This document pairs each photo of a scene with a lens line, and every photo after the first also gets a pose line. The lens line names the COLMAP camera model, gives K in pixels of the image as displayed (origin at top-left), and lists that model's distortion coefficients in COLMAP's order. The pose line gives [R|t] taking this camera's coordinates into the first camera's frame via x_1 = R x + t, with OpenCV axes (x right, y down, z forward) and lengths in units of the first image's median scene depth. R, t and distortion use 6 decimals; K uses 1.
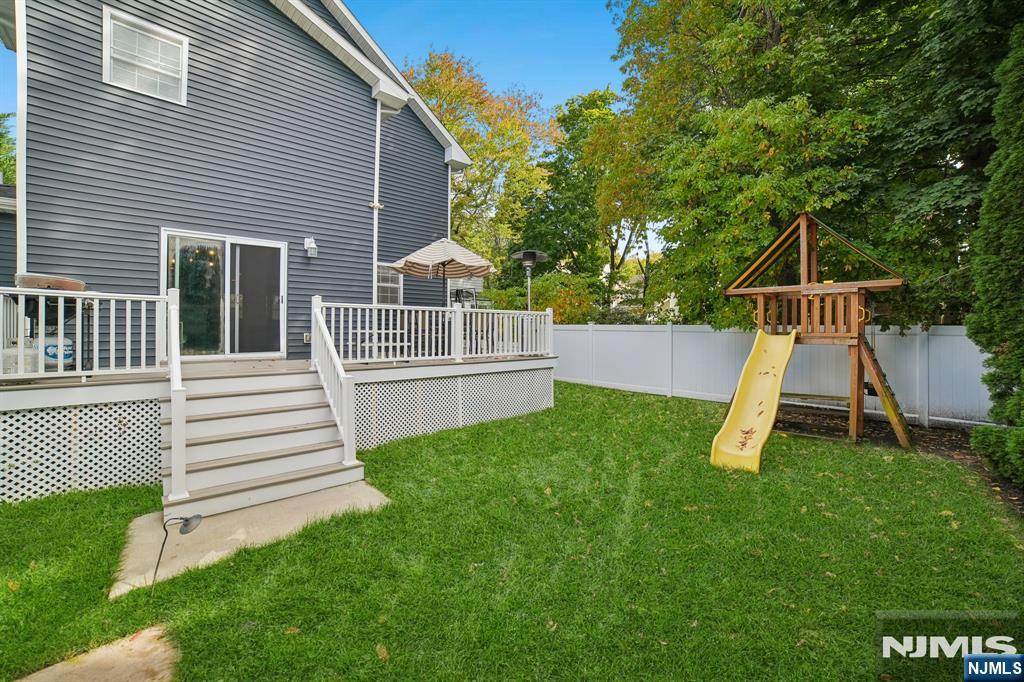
lens RADIAL K [[408.9, 0, 501.8], [0, 408.9, 327.7], [0, 0, 1]] dist [0.018636, 0.000345]
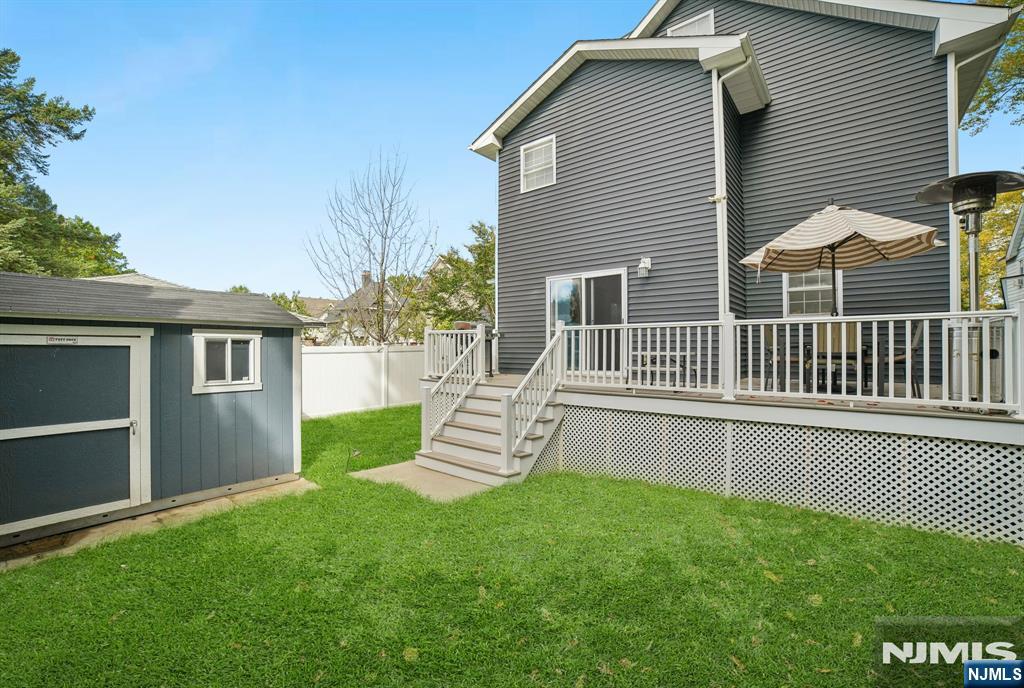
lens RADIAL K [[432.9, 0, 509.9], [0, 432.9, 347.0], [0, 0, 1]] dist [-0.001849, 0.000475]
pose [[0.221259, -0.005355, -0.975200, 0.490943], [0.000702, 0.999986, -0.005331, 0.000241], [0.975215, 0.000495, 0.221259, 0.474379]]
